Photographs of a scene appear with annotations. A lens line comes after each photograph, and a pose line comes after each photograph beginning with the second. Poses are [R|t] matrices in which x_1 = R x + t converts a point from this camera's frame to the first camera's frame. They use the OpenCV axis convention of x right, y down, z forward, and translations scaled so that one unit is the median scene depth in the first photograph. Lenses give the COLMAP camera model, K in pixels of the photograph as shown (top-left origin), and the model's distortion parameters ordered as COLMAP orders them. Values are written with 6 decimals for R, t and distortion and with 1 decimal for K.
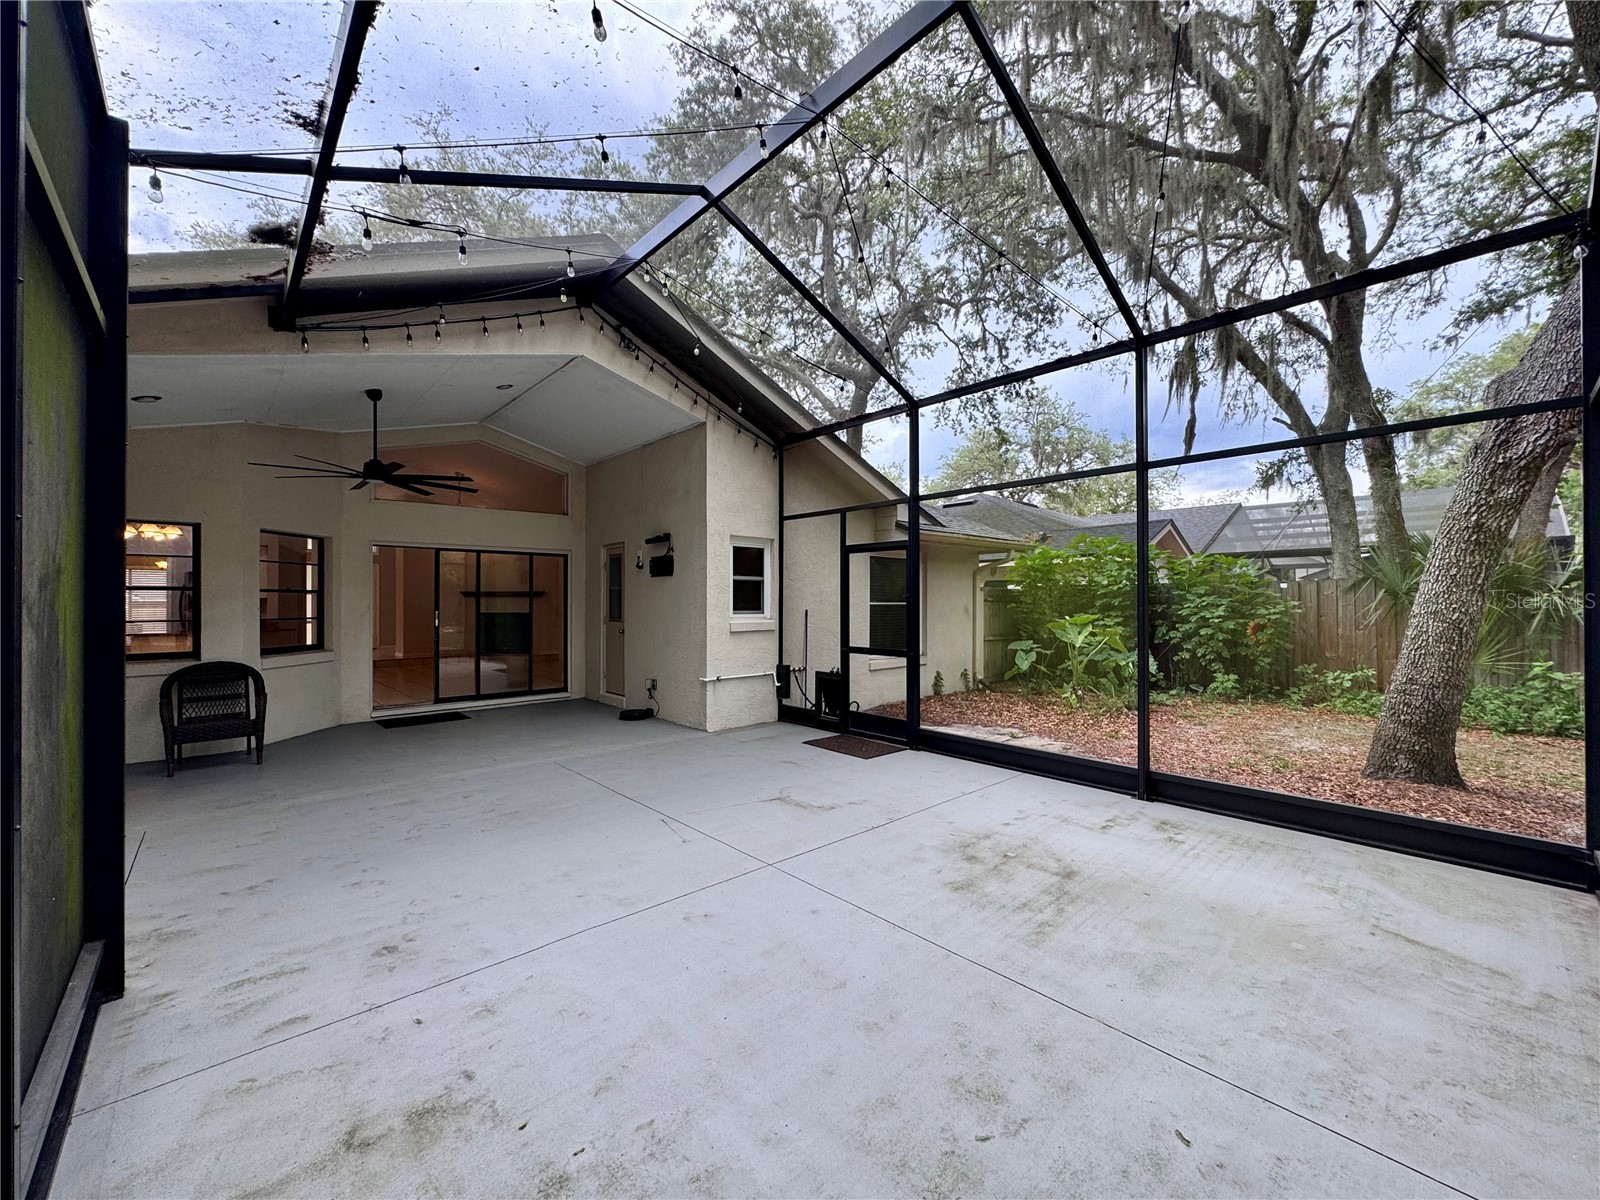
lens RADIAL K [[641.1, 0, 802.8], [0, 641.1, 595.2], [0, 0, 1]] dist [-0.002280, 0.000148]
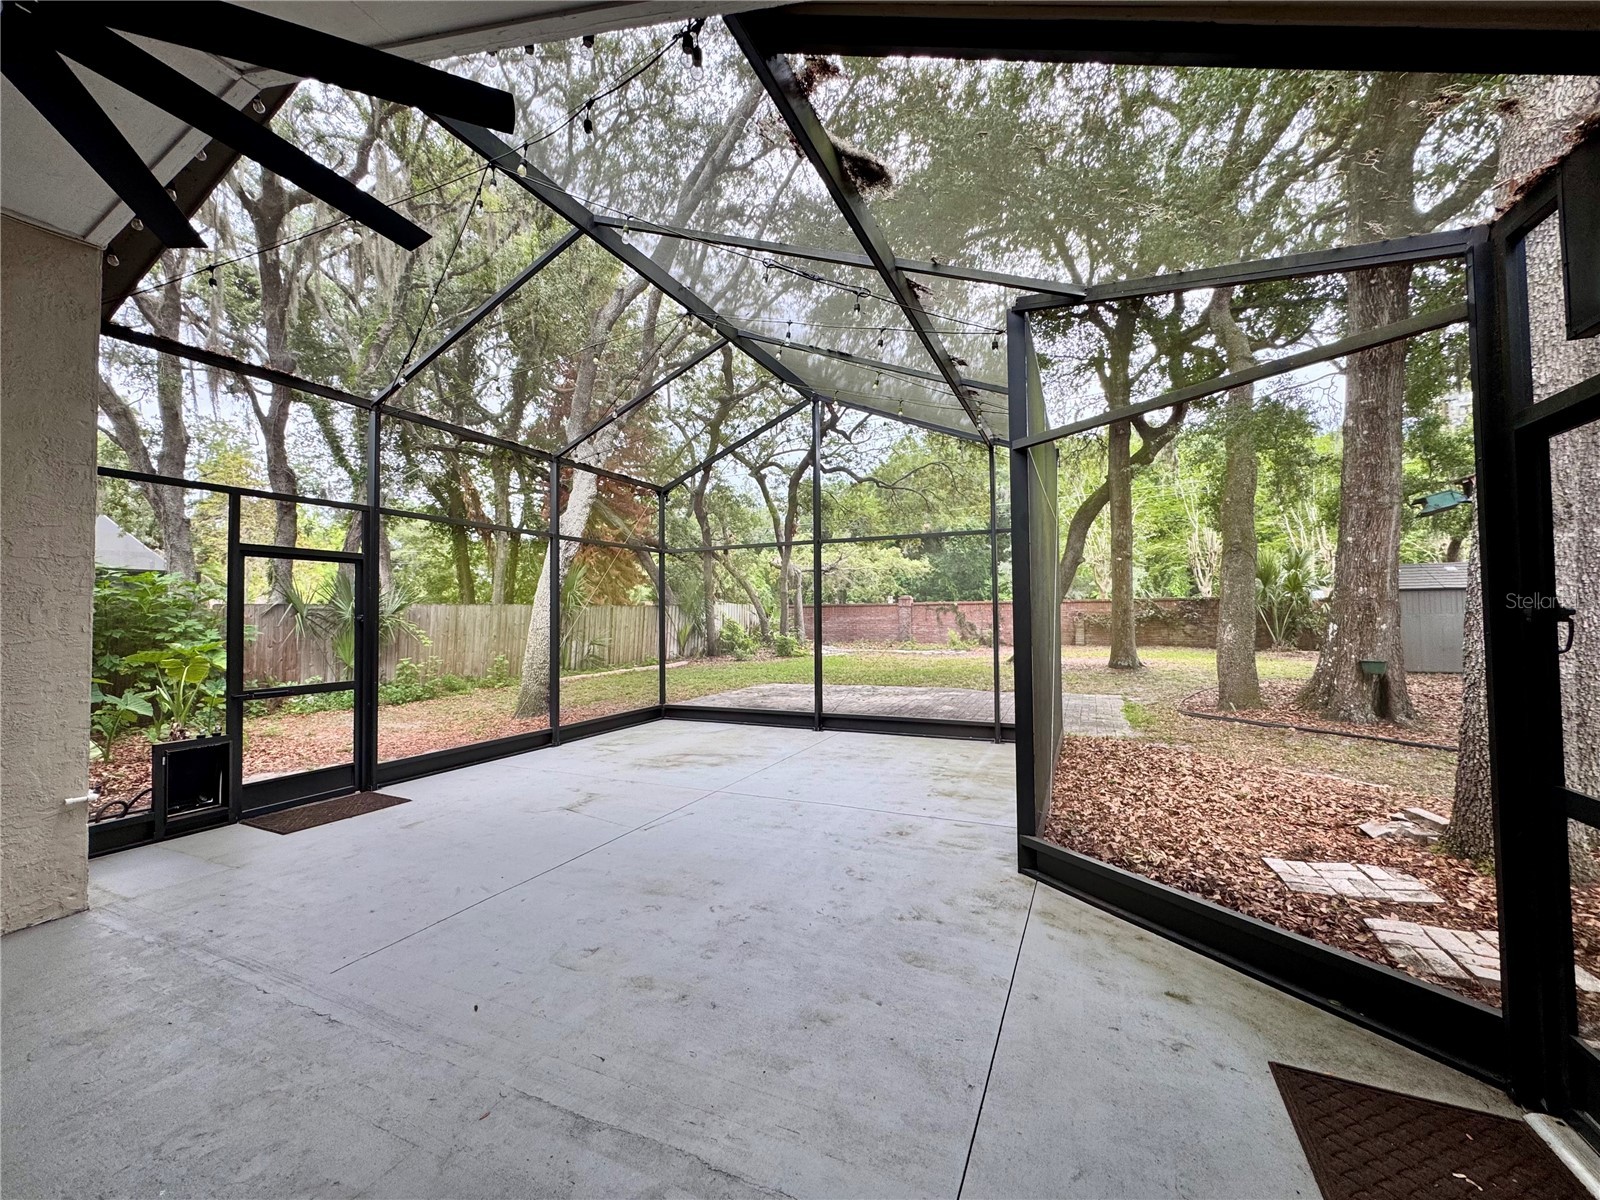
lens RADIAL K [[641.1, 0, 802.8], [0, 641.1, 600.9], [0, 0, 1]] dist [-0.002280, 0.000148]
pose [[-0.397663, 0.029012, 0.917073, -2.066171], [0.004102, 0.999546, -0.029842, 0.015621], [-0.917522, -0.008105, -0.397602, 1.892574]]
